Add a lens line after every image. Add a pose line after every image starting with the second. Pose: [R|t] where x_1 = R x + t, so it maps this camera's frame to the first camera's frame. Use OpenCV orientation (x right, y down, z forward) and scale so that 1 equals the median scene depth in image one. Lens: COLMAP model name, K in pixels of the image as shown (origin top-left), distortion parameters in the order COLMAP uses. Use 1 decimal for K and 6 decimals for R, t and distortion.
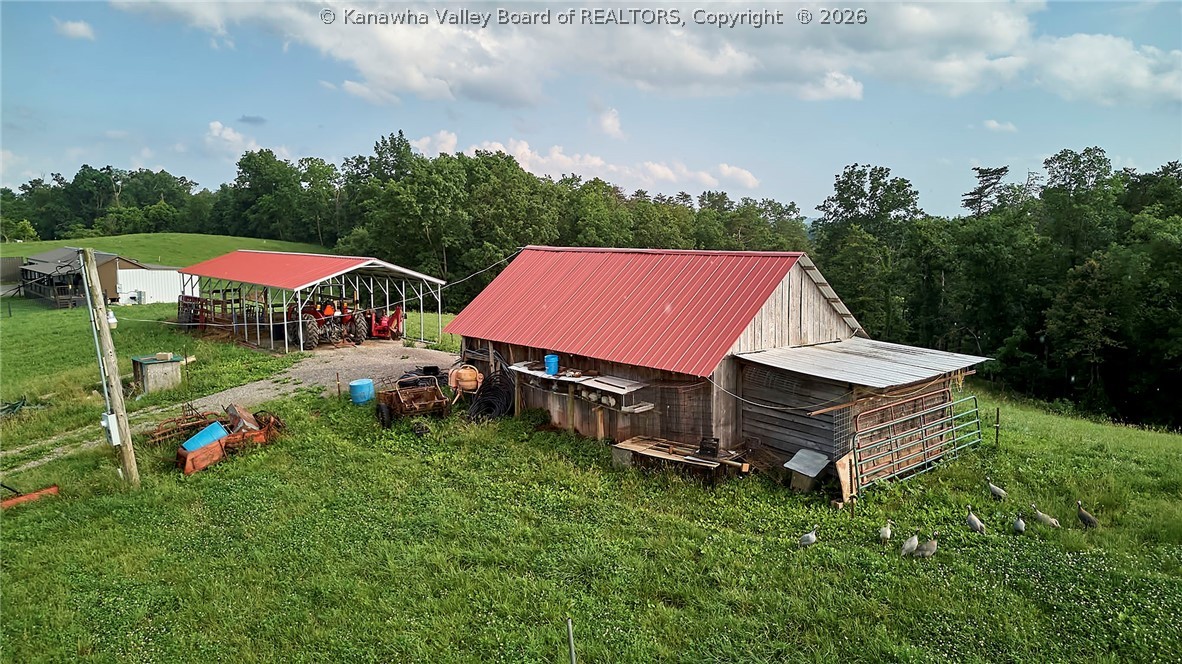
lens RADIAL K [[829.8, 0, 591.0], [0, 829.8, 332.0], [0, 0, 1]] dist [0.060231, -0.053587]
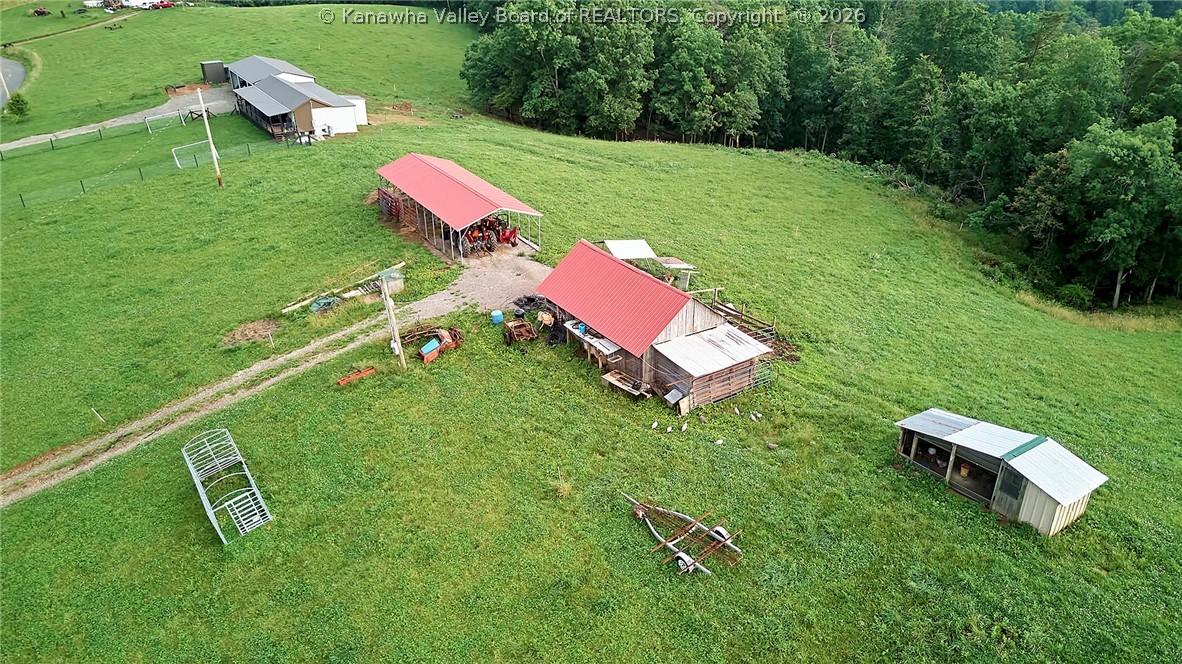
lens RADIAL K [[829.8, 0, 591.0], [0, 829.8, 332.0], [0, 0, 1]] dist [0.060231, -0.053587]
pose [[0.988764, 0.065751, -0.134246, 0.248664], [-0.018329, 0.944619, 0.327656, -0.616753], [0.148355, -0.321514, 0.935211, -0.956184]]
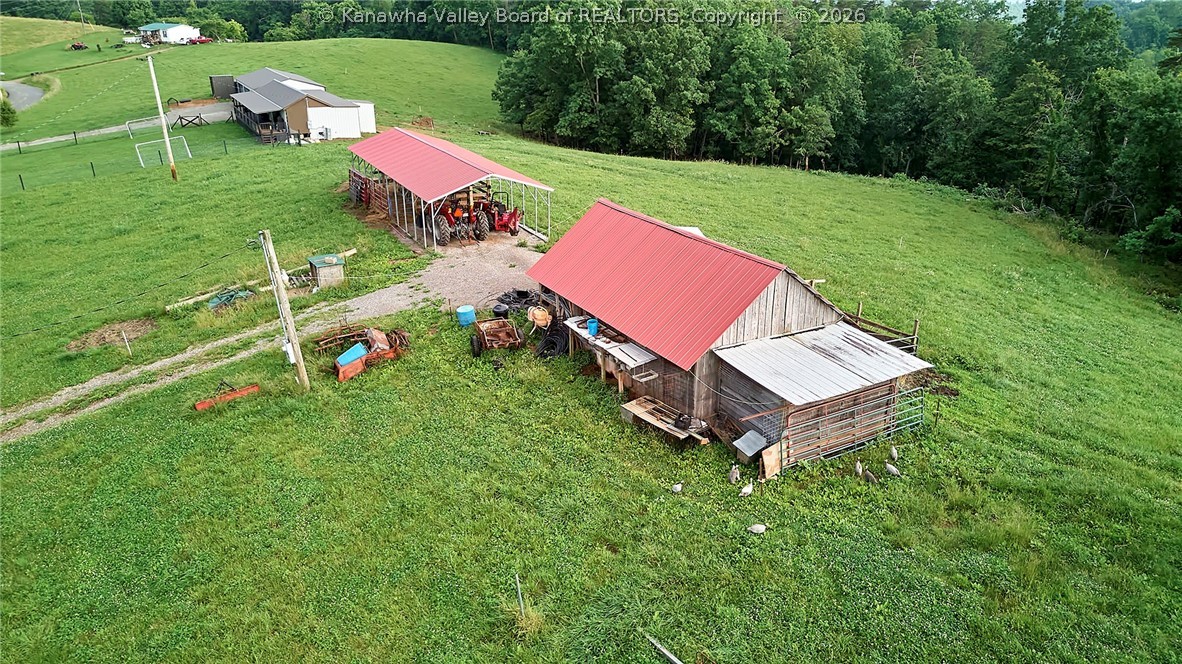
lens RADIAL K [[829.8, 0, 591.0], [0, 829.8, 332.0], [0, 0, 1]] dist [0.060231, -0.053587]
pose [[0.977568, 0.081324, -0.194288, 0.188395], [-0.030548, 0.967441, 0.251245, -0.259616], [0.208394, -0.239674, 0.948224, -0.217195]]
